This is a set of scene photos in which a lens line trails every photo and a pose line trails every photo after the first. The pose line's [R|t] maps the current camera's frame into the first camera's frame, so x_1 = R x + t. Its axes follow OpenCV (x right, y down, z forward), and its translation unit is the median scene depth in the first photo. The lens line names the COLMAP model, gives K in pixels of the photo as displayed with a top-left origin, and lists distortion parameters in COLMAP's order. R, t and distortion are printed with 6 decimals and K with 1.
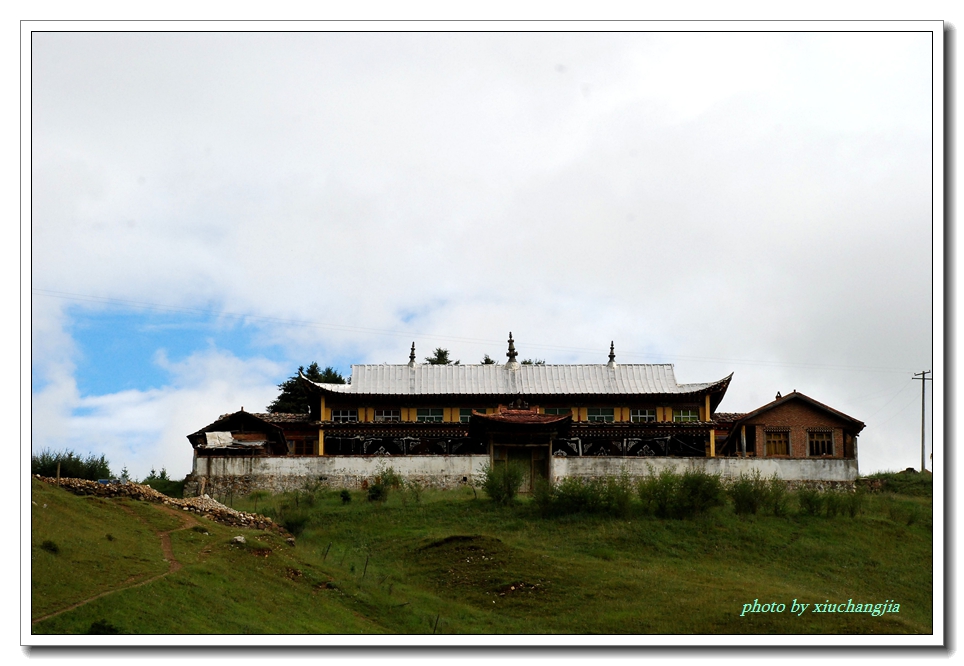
lens RADIAL K [[3013.8, 0, 482.0], [0, 3013.8, 333.0], [0, 0, 1]] dist [1.142383, 1.009314]
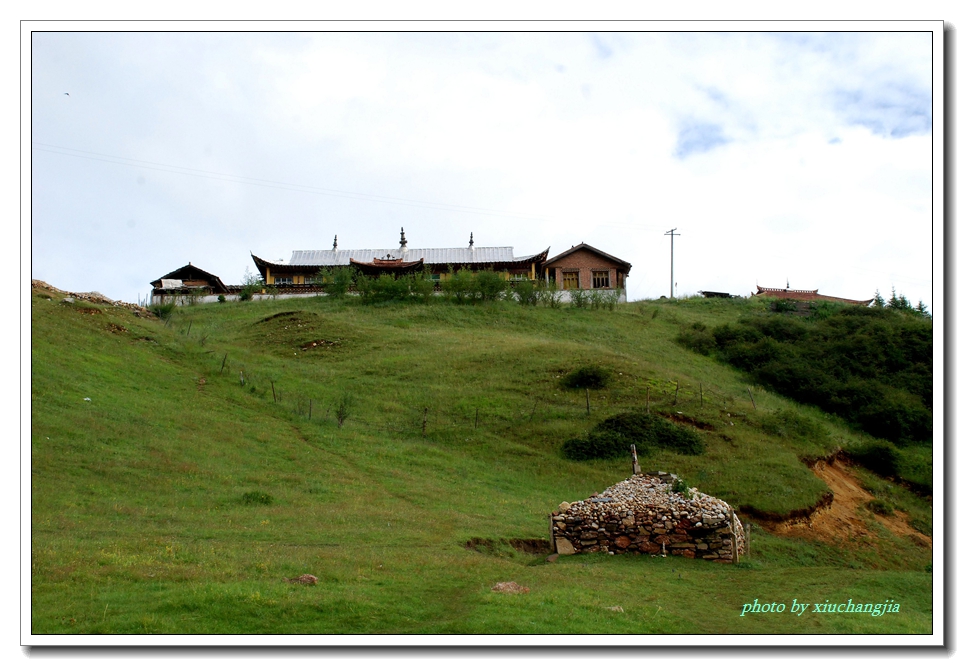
lens RADIAL K [[1509.2, 0, 482.0], [0, 1509.2, 333.0], [0, 0, 1]] dist [0.168692, 0.011257]
pose [[0.999805, -0.016171, -0.011330, 0.063677], [0.016103, 0.999852, -0.006025, 0.064201], [0.011426, 0.005841, 0.999918, 0.306159]]
